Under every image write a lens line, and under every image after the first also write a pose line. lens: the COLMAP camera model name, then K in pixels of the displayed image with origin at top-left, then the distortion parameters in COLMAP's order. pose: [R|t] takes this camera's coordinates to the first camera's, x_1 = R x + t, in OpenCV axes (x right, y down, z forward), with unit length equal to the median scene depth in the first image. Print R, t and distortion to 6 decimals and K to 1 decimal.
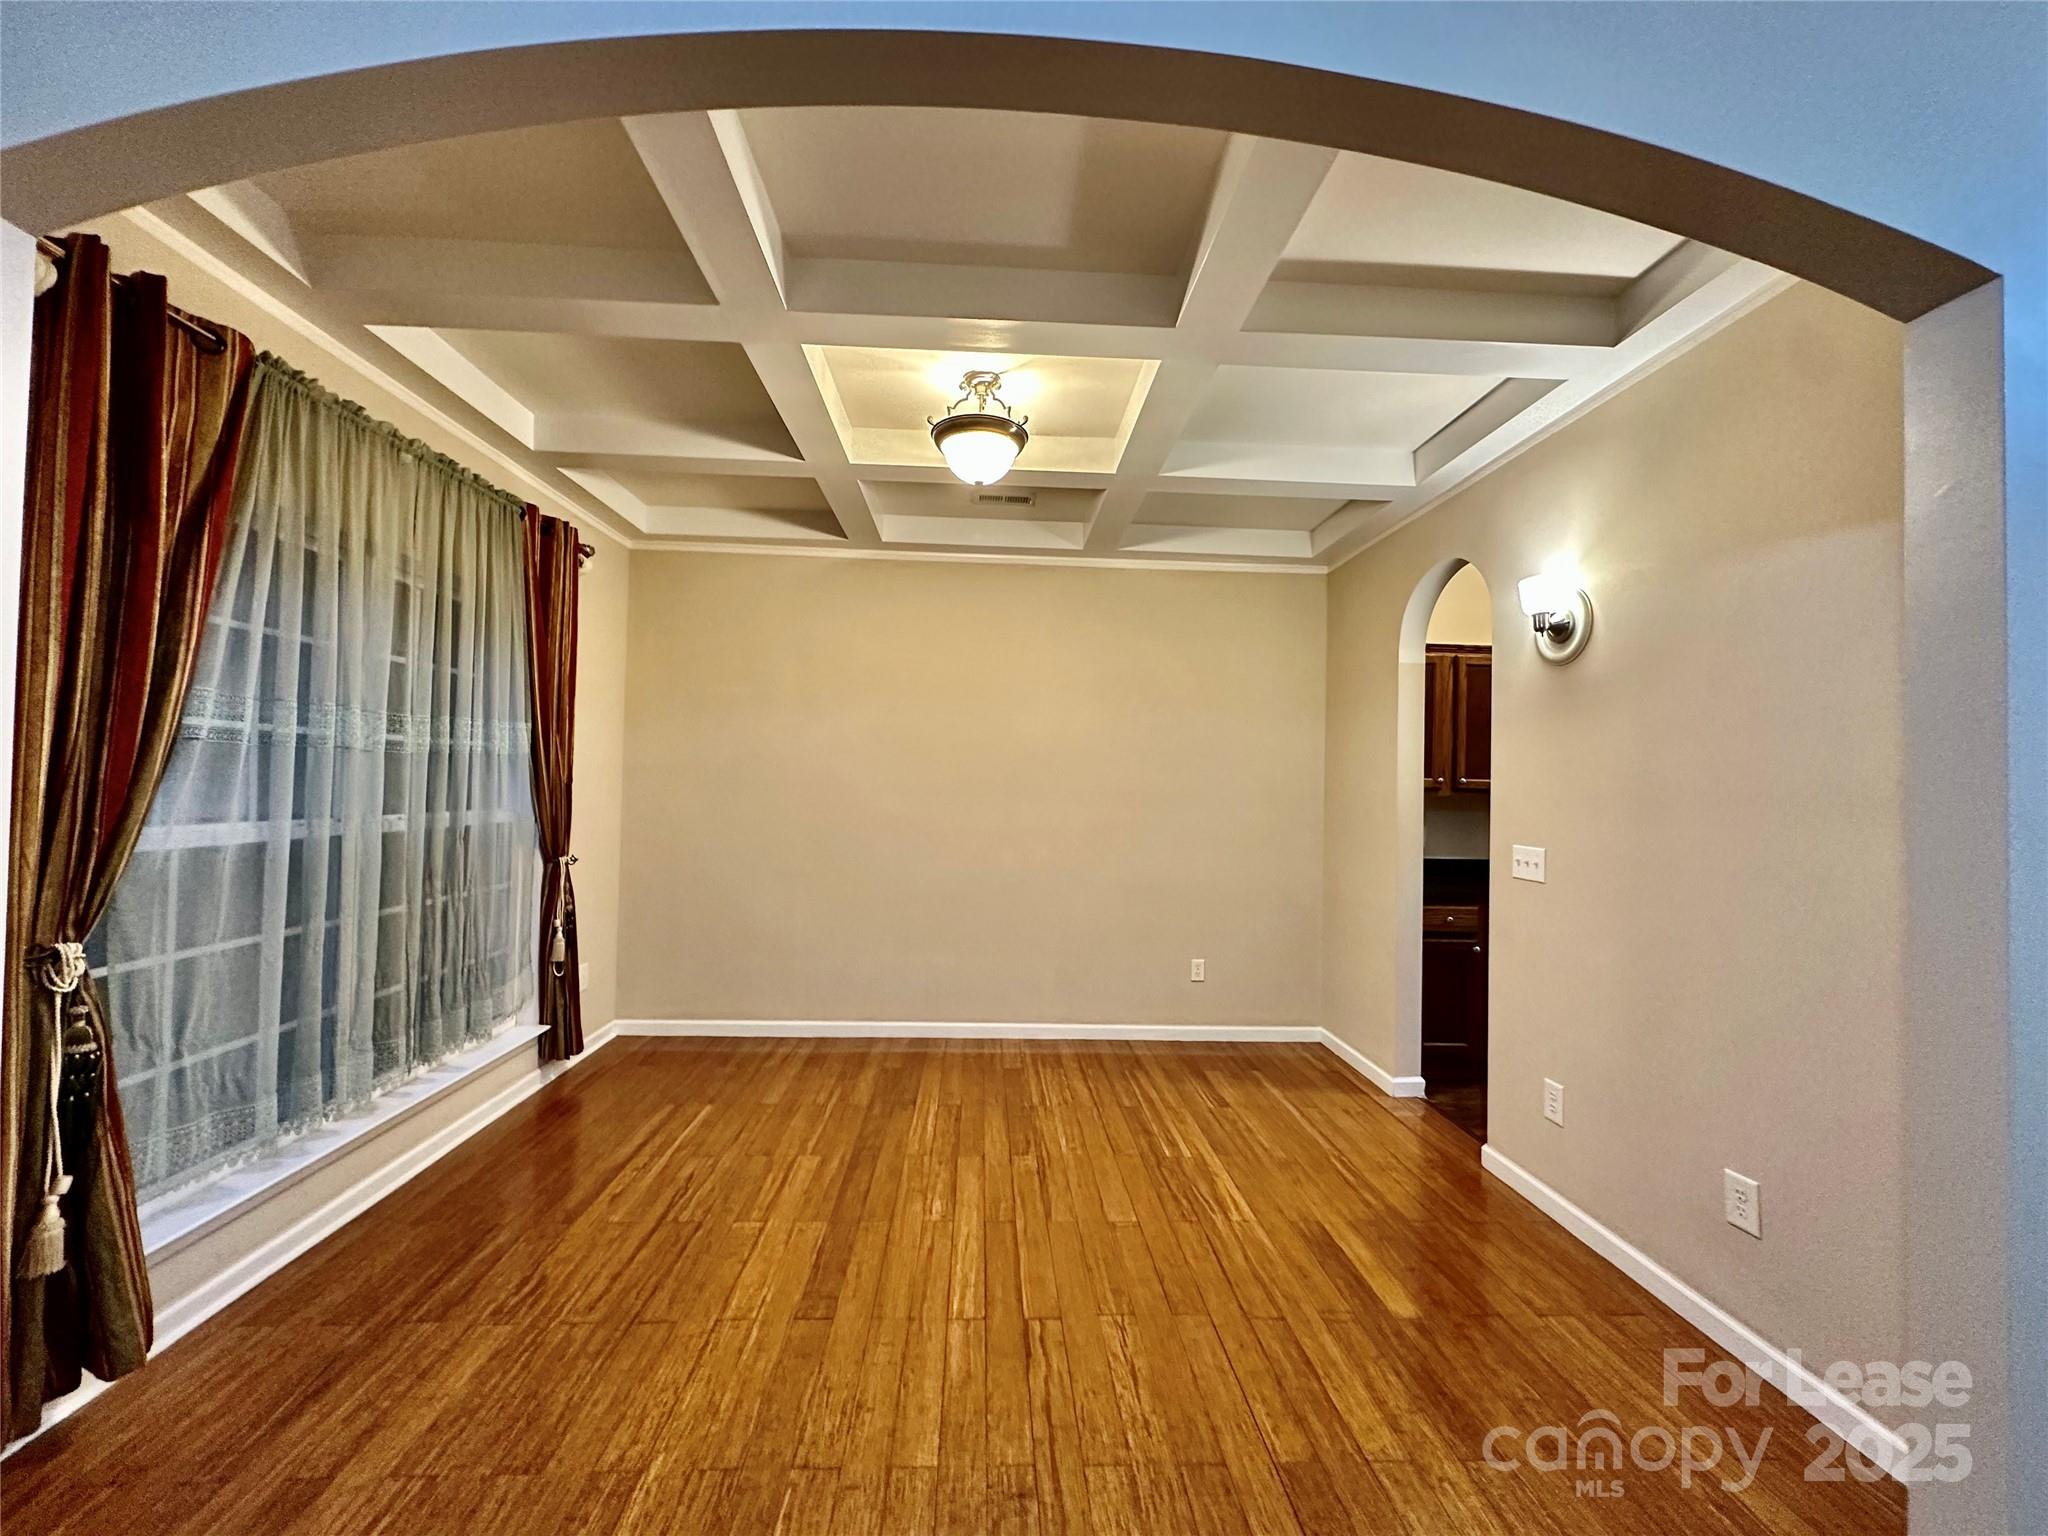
lens RADIAL K [[813.3, 0, 1022.0], [0, 813.3, 764.9], [0, 0, 1]] dist [-0.002694, -0.000128]
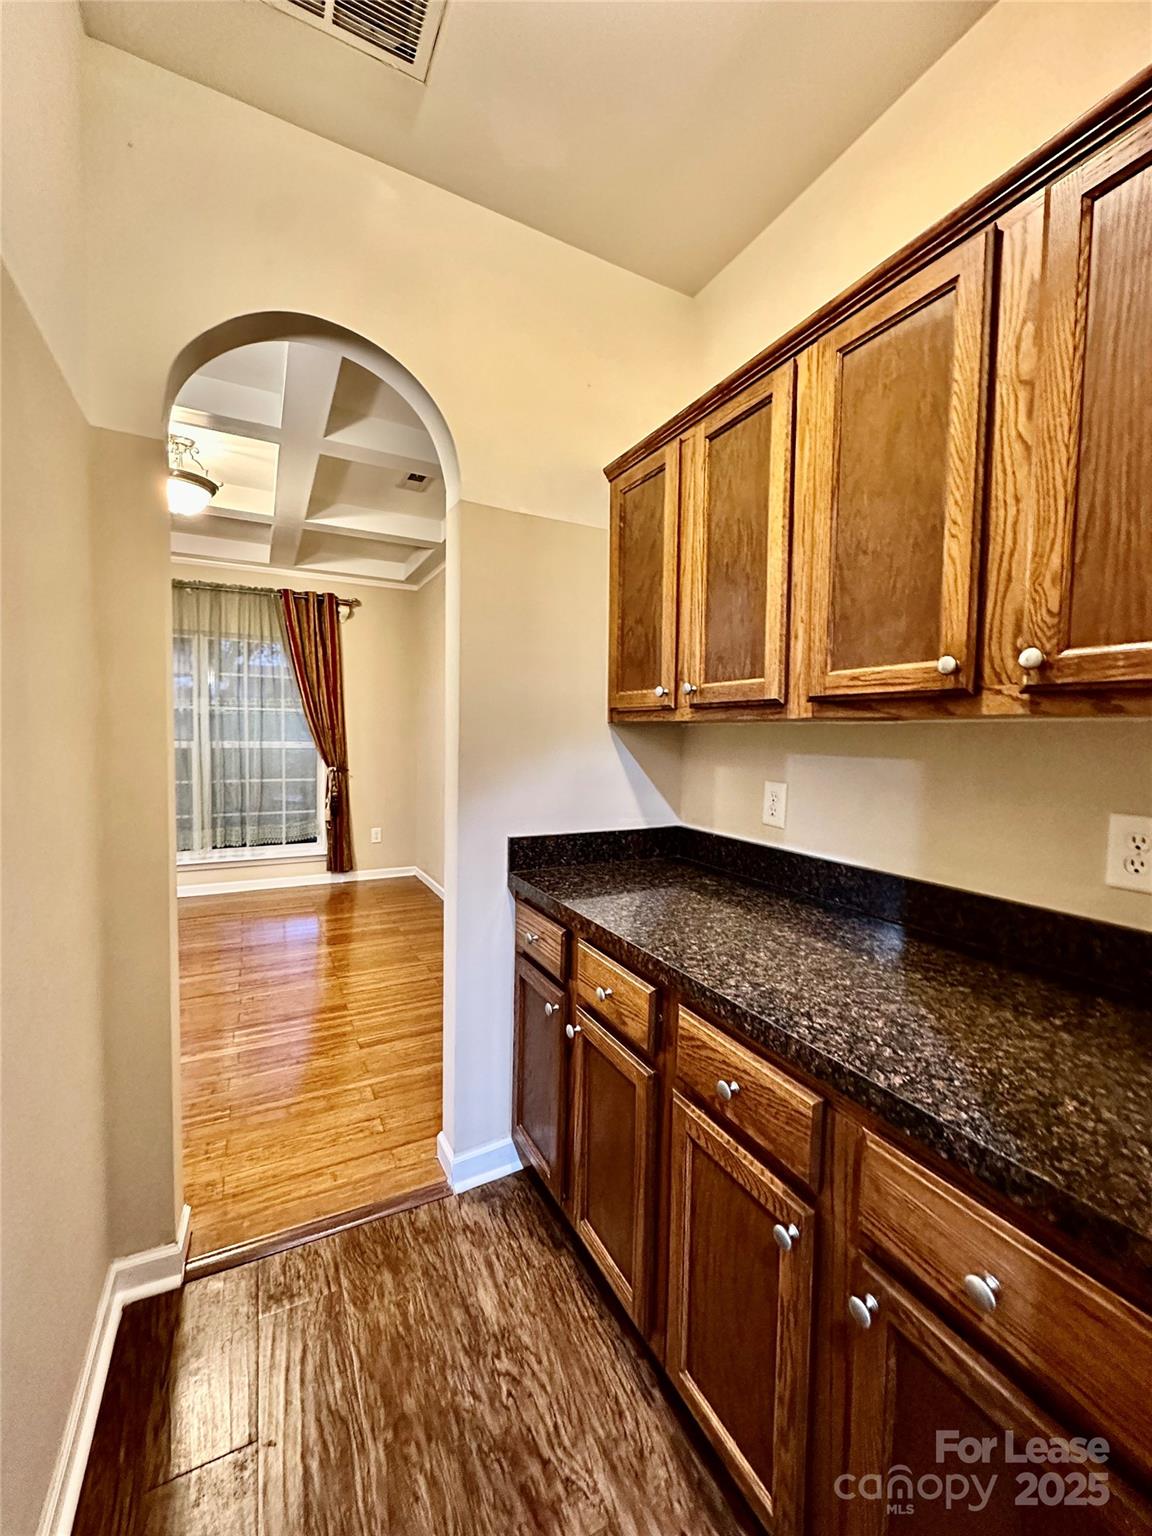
lens RADIAL K [[610.0, 0, 572.2], [0, 610.0, 771.5], [0, 0, 1]] dist [-0.002694, -0.000128]
pose [[0.412153, 0.039052, -0.910277, 1.171559], [0.015228, 0.998646, 0.049739, 0.071419], [0.910987, -0.034362, 0.411000, 1.102486]]
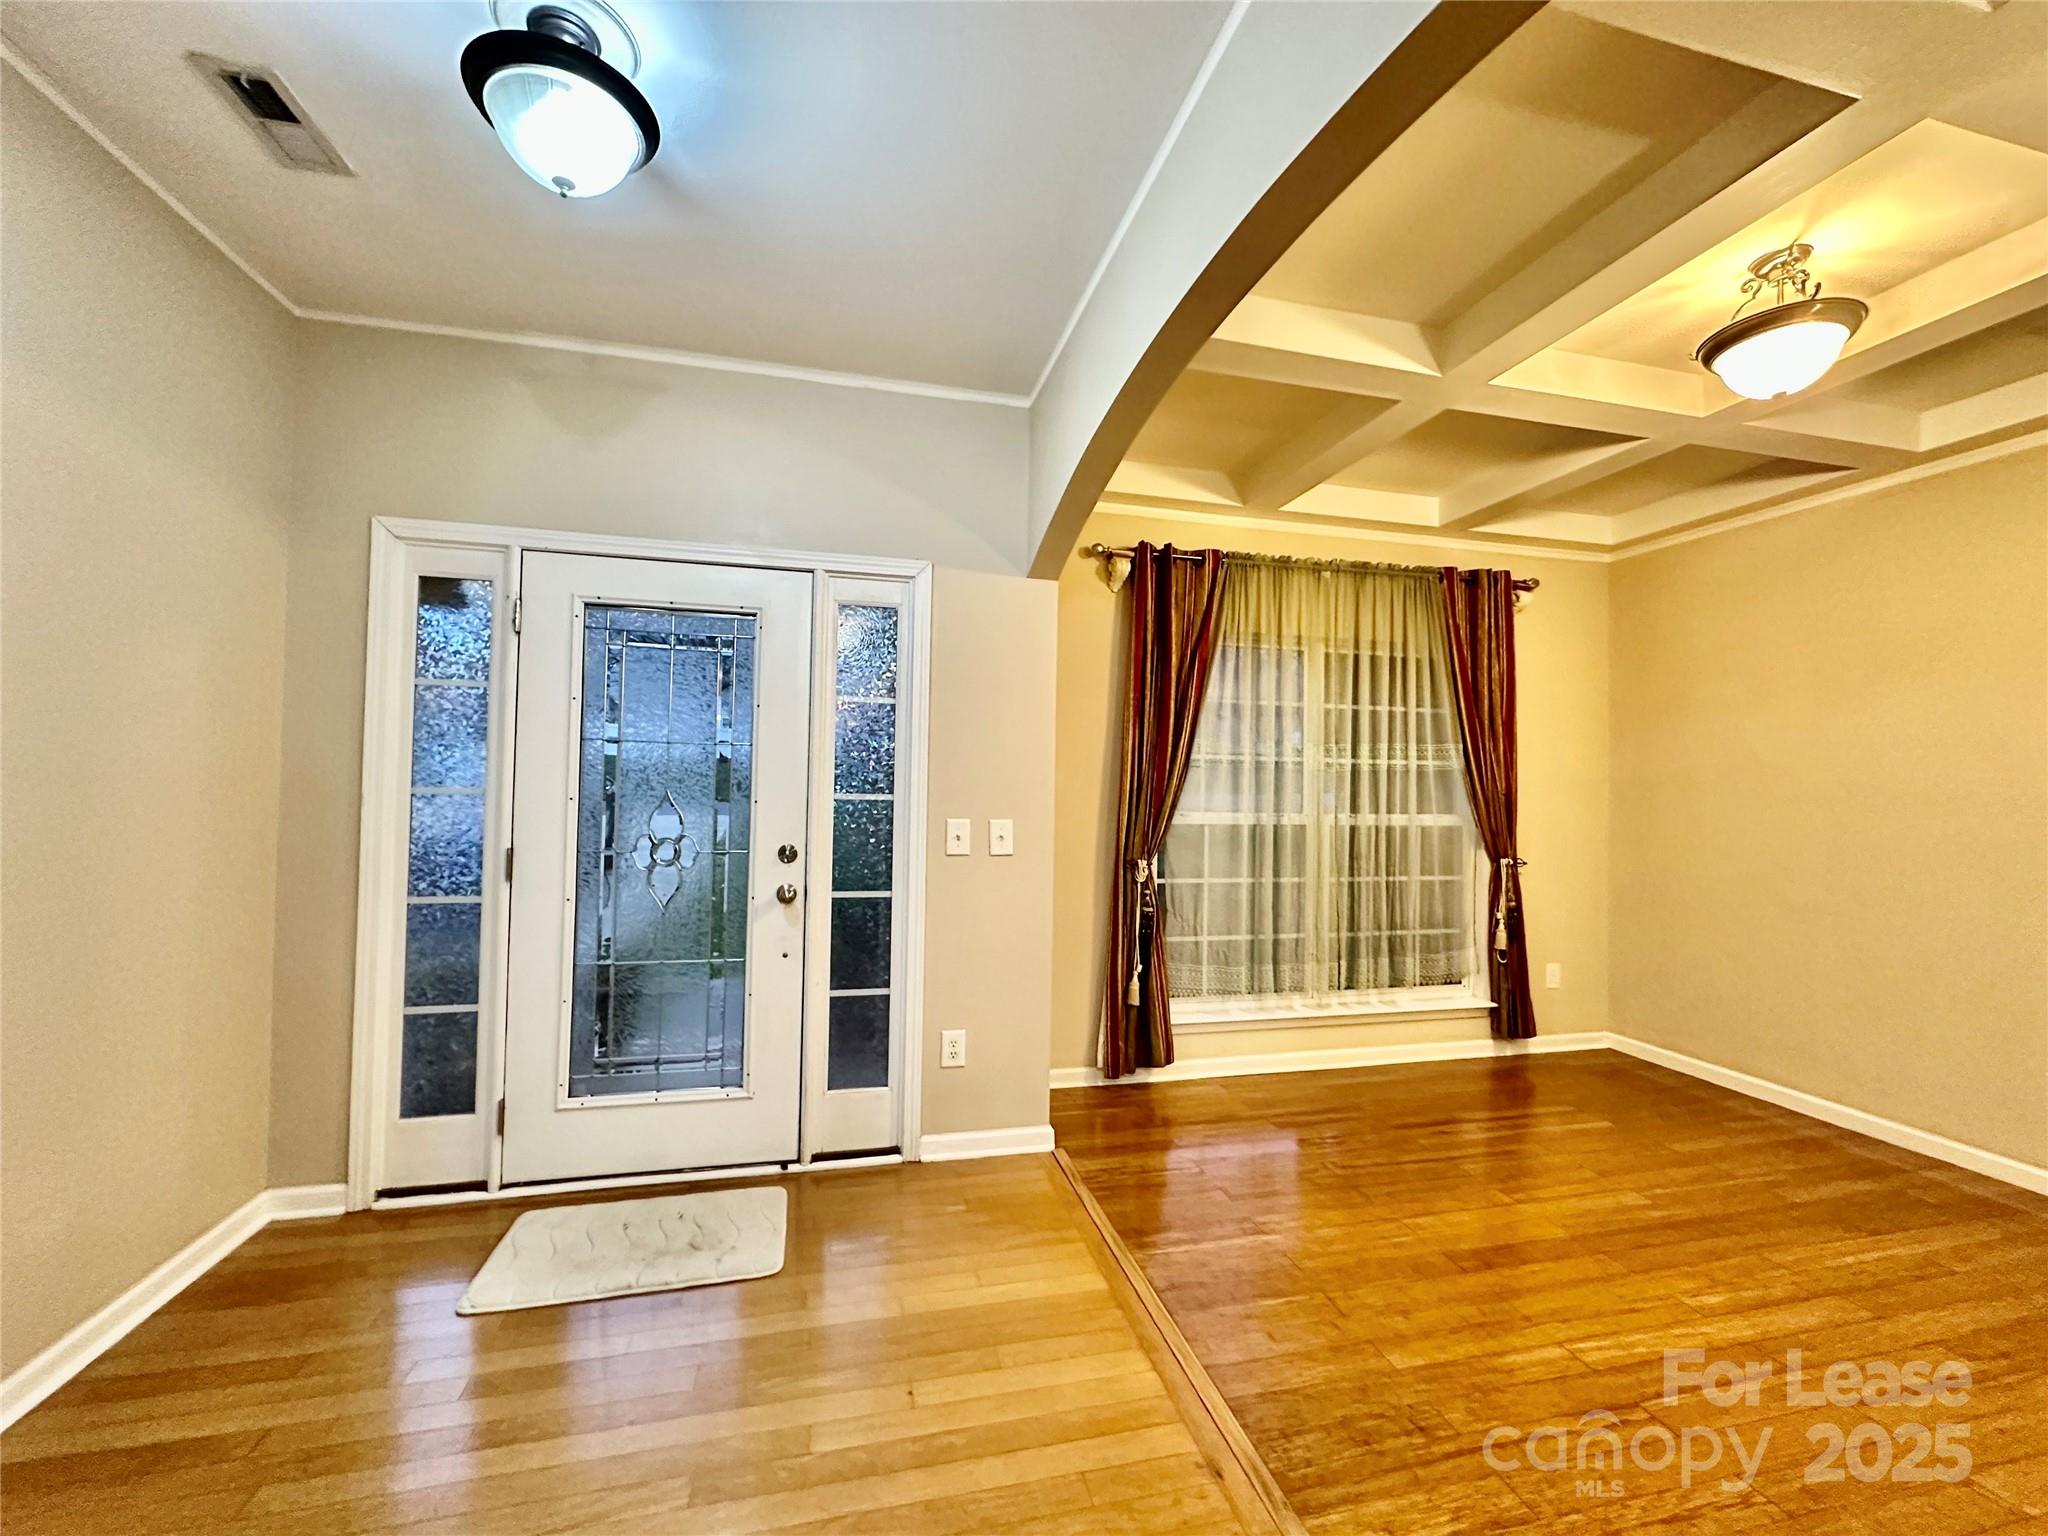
lens RADIAL K [[813.3, 0, 1021.6], [0, 813.3, 766.3], [0, 0, 1]] dist [-0.002694, -0.000128]
pose [[0.185624, -0.042108, -0.981718, 0.517521], [0.009232, 0.999112, -0.041108, 0.028624], [0.982577, -0.001433, 0.185848, 0.143104]]
